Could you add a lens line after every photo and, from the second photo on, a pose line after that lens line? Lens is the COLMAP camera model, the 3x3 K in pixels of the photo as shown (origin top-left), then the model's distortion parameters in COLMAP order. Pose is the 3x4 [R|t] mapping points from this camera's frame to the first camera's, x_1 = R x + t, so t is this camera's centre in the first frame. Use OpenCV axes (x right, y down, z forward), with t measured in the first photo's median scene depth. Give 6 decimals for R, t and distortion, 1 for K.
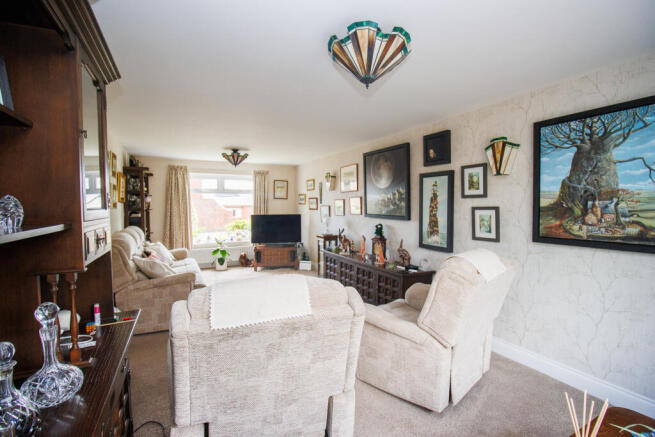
lens RADIAL K [[309.4, 0, 326.2], [0, 309.4, 218.3], [0, 0, 1]] dist [0.000704, -0.000093]
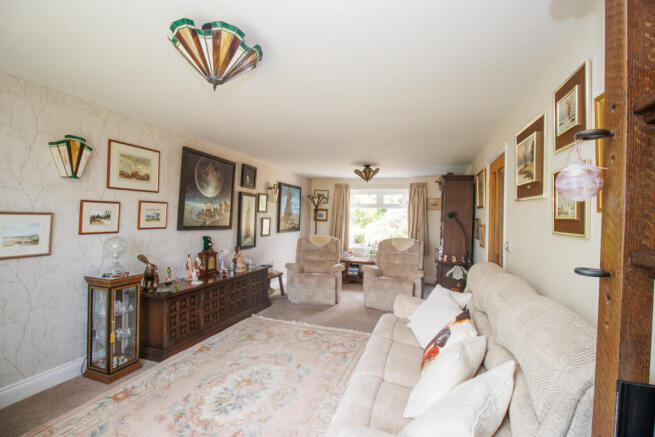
lens RADIAL K [[309.4, 0, 326.7], [0, 309.4, 215.4], [0, 0, 1]] dist [0.000704, -0.000093]
pose [[-0.704959, -0.010587, 0.709169, -0.748940], [0.004588, 0.999800, 0.019486, -0.060194], [-0.709233, 0.016991, -0.704769, 1.443072]]
